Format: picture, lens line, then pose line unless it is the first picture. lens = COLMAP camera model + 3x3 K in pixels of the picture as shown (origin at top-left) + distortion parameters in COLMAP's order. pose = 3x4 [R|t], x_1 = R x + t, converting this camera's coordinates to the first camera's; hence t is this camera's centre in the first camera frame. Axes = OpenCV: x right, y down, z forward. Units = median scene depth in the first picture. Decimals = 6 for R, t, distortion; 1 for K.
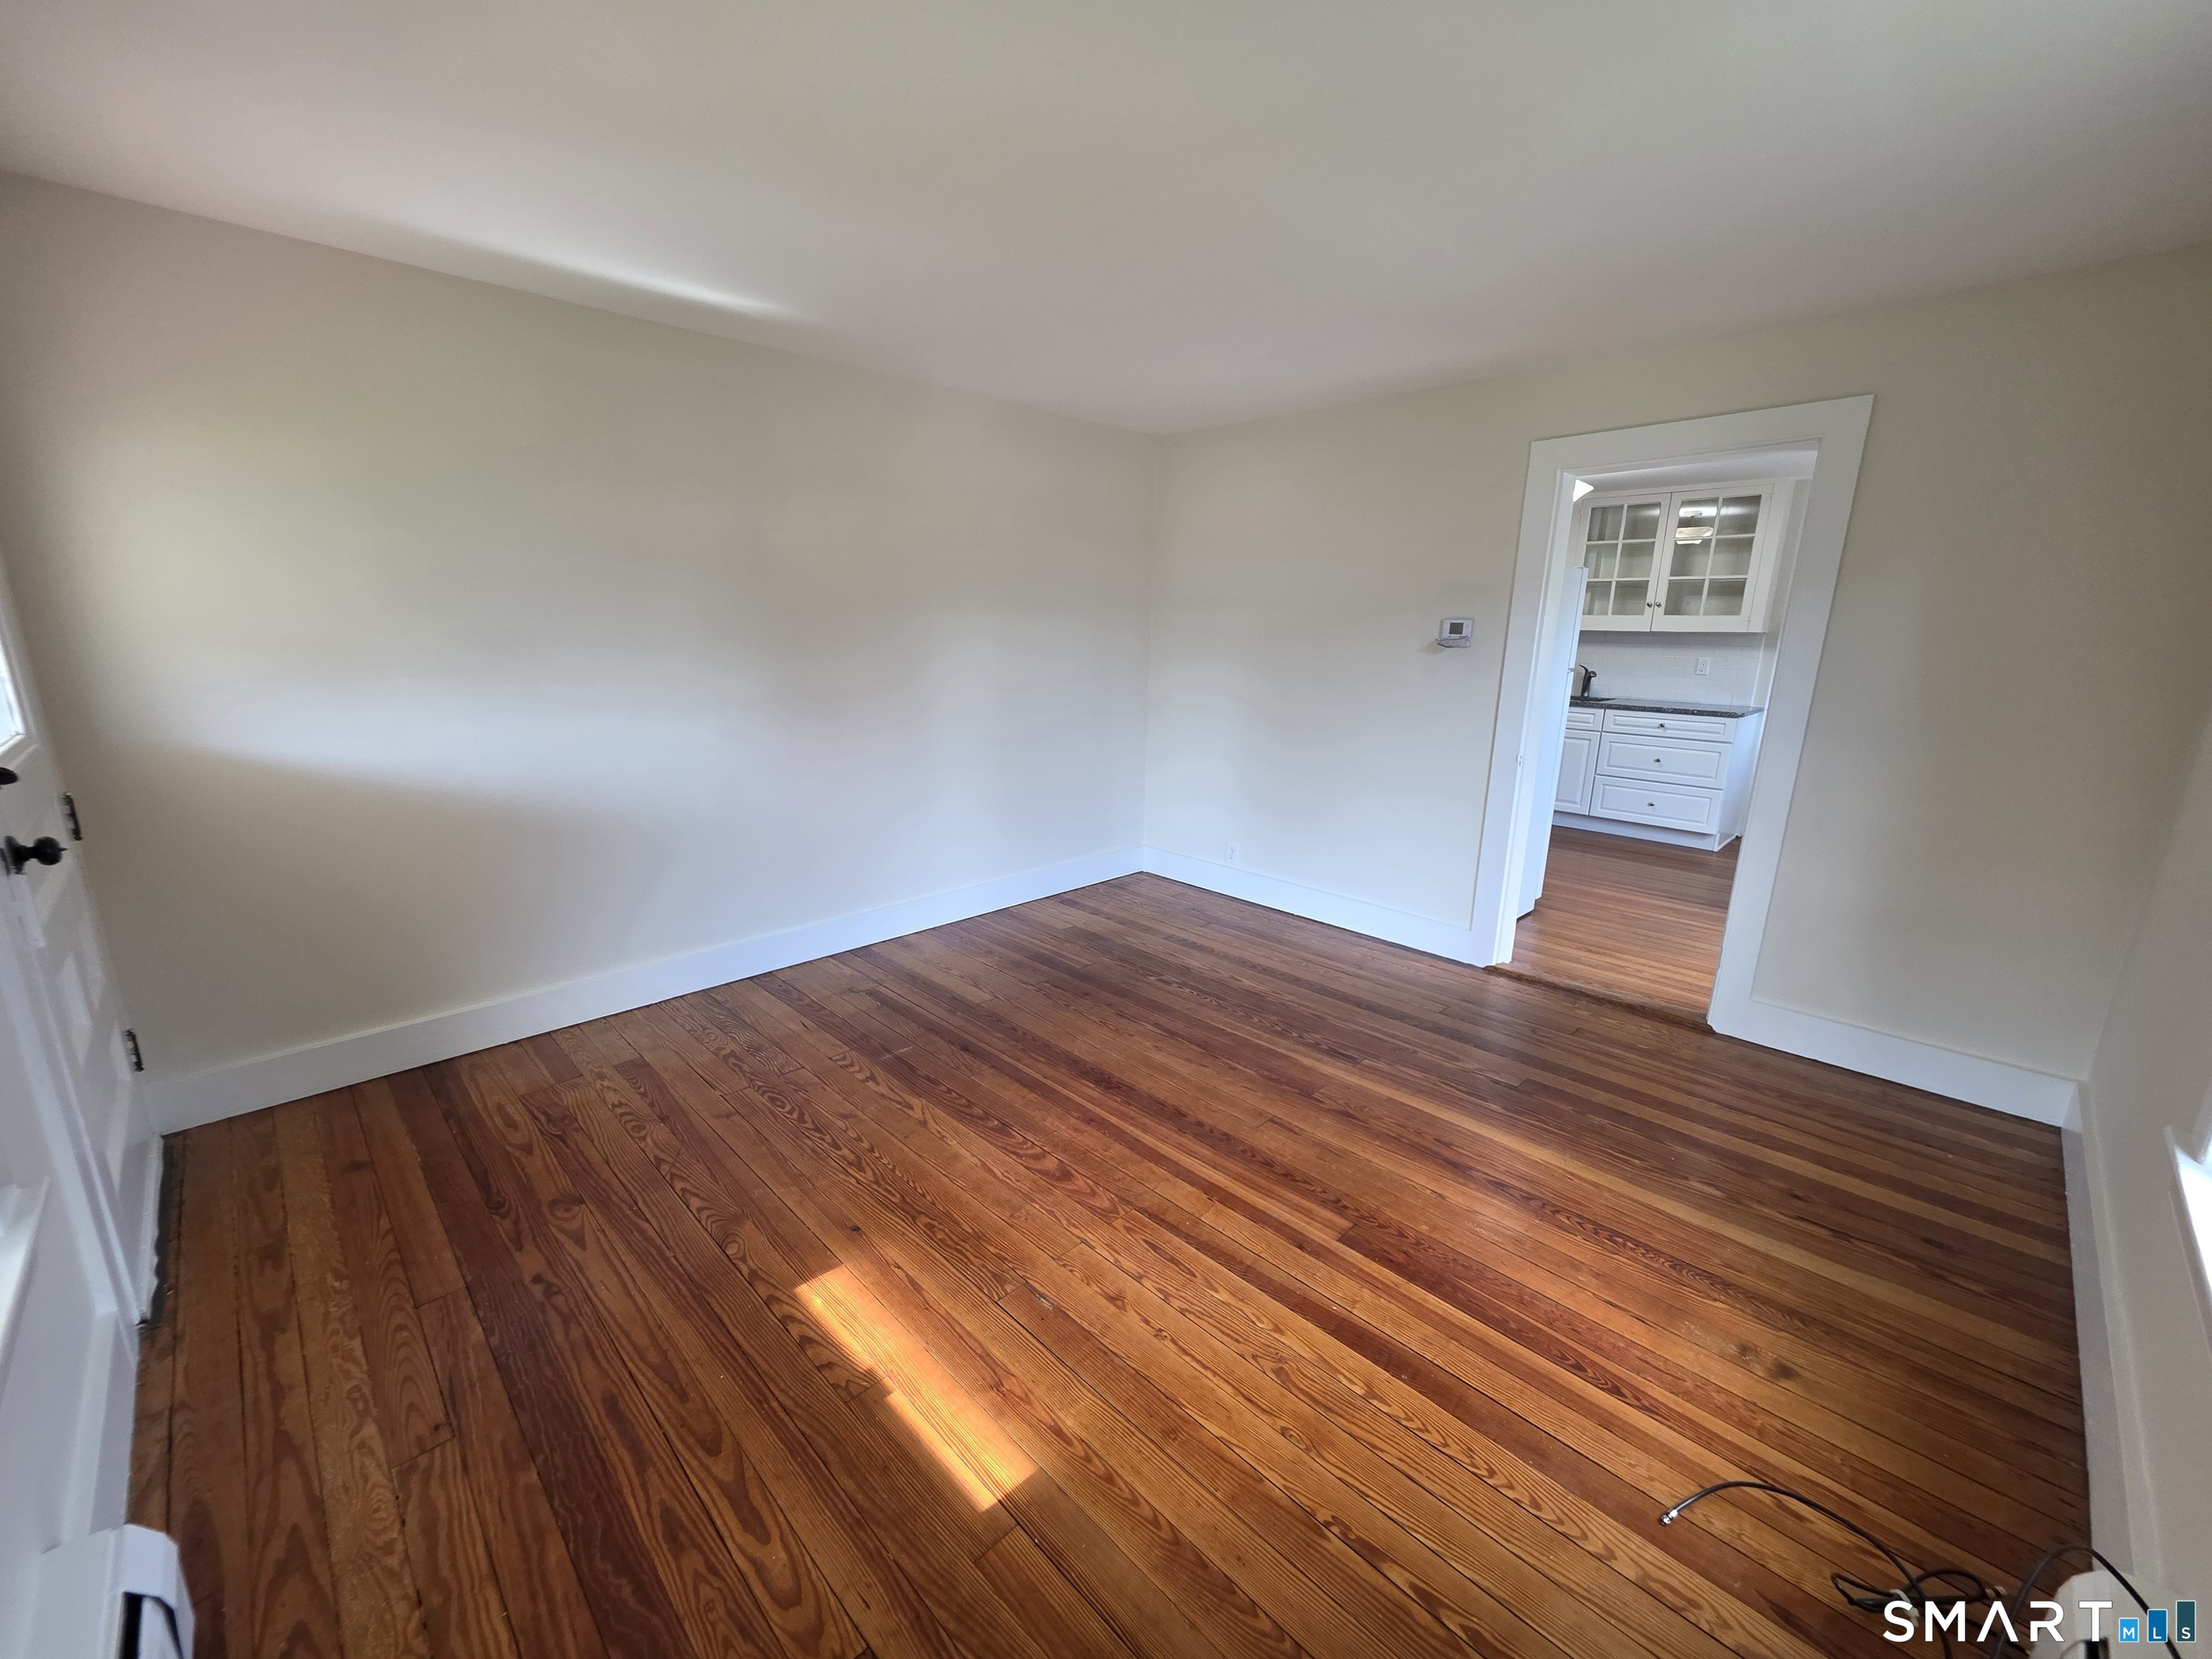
lens RADIAL K [[885.6, 0, 1101.6], [0, 885.6, 833.1], [0, 0, 1]] dist [0.001469, 0.000130]
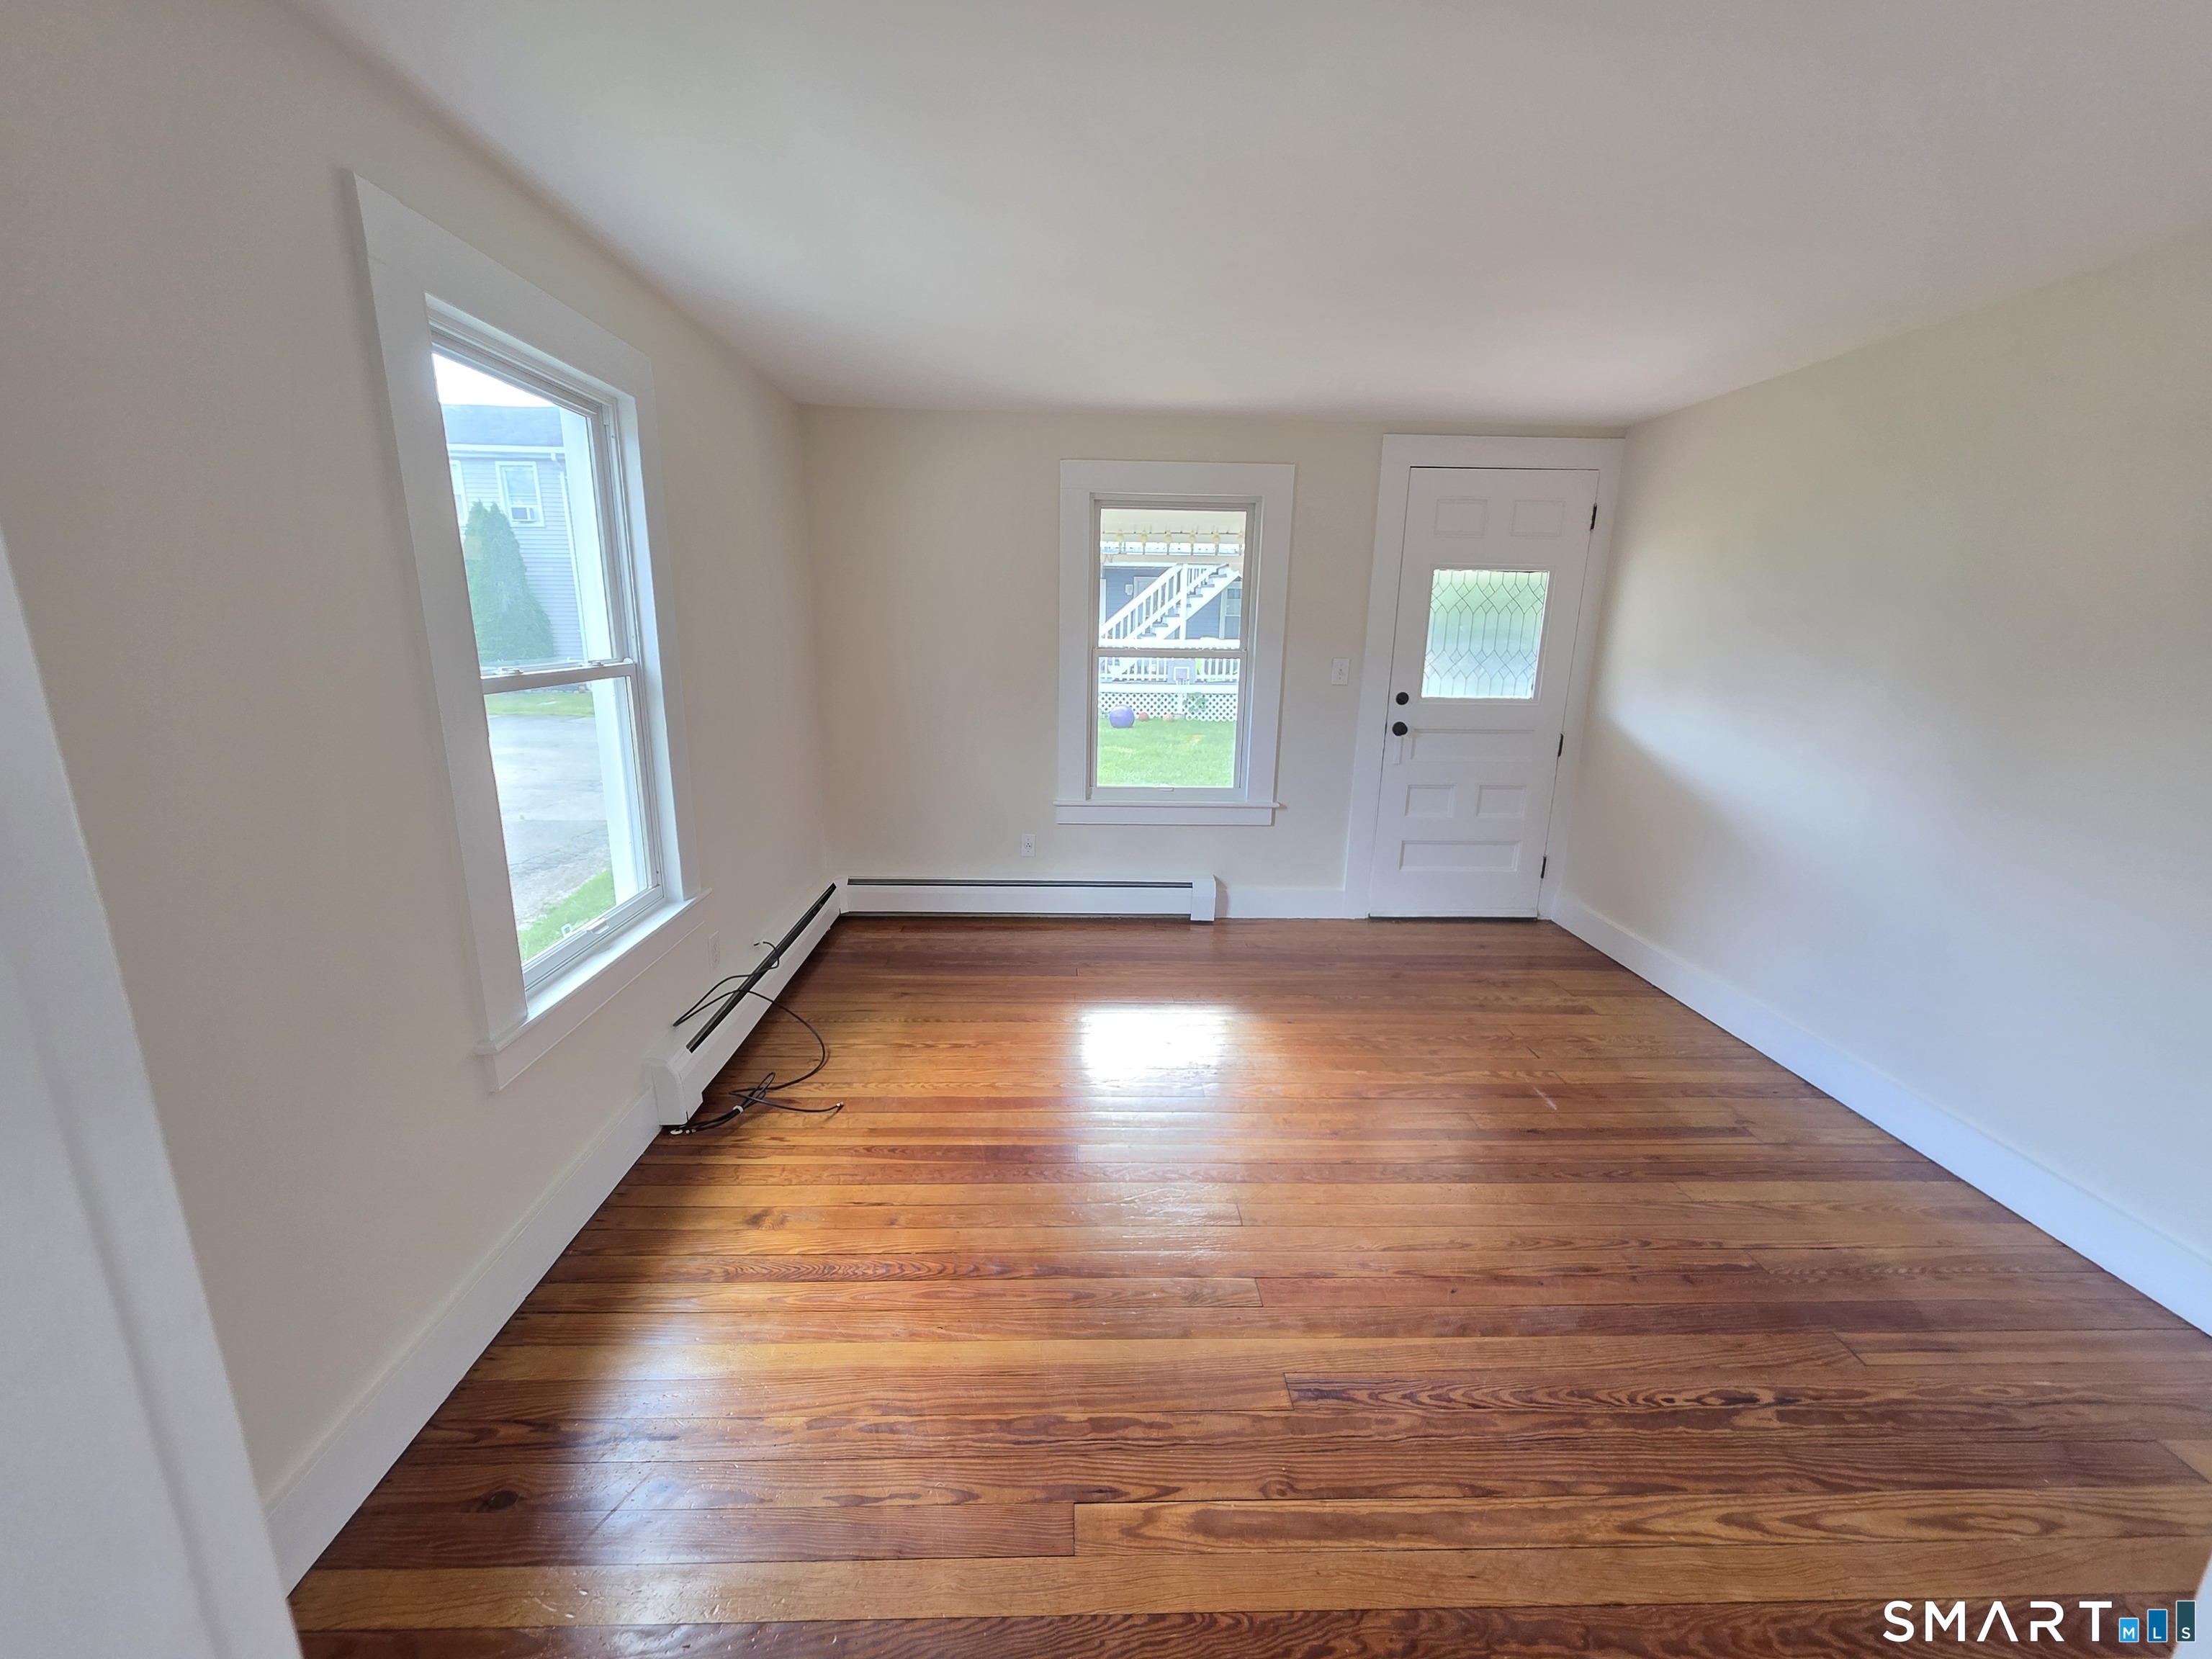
lens RADIAL K [[885.6, 0, 1101.6], [0, 885.6, 833.1], [0, 0, 1]] dist [0.001469, 0.000130]
pose [[-0.675295, 0.153525, -0.721392, 0.758018], [-0.197350, 0.904819, 0.377301, -0.285763], [0.710654, 0.397156, -0.580722, 1.118284]]
